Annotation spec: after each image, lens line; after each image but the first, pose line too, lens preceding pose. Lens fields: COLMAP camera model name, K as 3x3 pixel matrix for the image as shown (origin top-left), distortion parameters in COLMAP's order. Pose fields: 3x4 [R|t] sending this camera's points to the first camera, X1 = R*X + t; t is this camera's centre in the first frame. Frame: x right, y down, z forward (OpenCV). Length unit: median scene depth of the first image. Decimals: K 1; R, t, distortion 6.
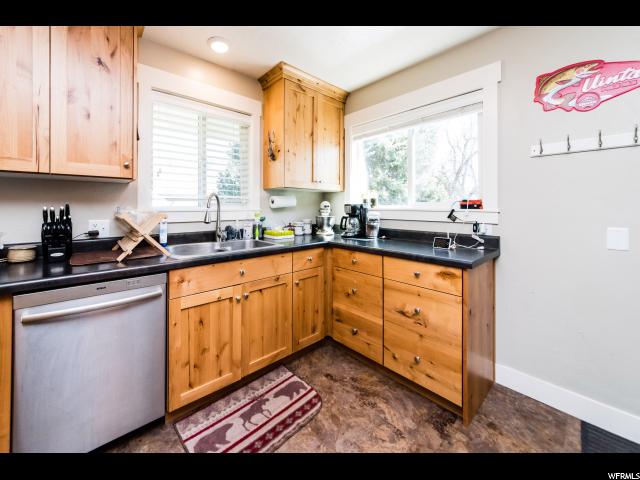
lens RADIAL K [[221.9, 0, 319.5], [0, 221.9, 212.8], [0, 0, 1]] dist [0.000248, 0.000088]
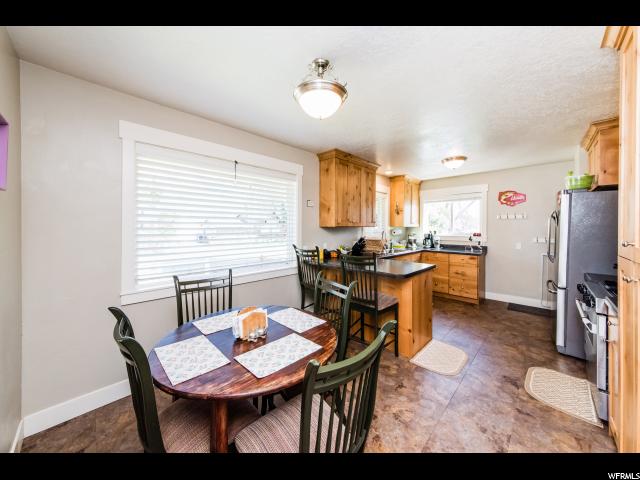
lens RADIAL K [[243.3, 0, 321.8], [0, 243.3, 227.3], [0, 0, 1]] dist [-0.025326, -0.000022]
pose [[0.990160, 0.022407, 0.138134, -1.570361], [-0.019228, 0.999520, -0.024305, -0.022173], [-0.138612, 0.021409, 0.990115, -1.613744]]
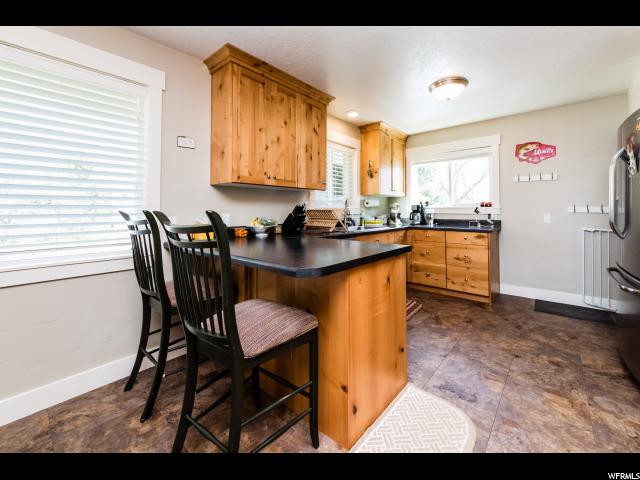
lens RADIAL K [[252.7, 0, 317.5], [0, 252.7, 213.2], [0, 0, 1]] dist [-0.000768, -0.000188]
pose [[0.992070, -0.001912, 0.125671, -1.028532], [0.004438, 0.999794, -0.019826, 0.074000], [-0.125607, 0.020227, 0.991874, -0.974986]]
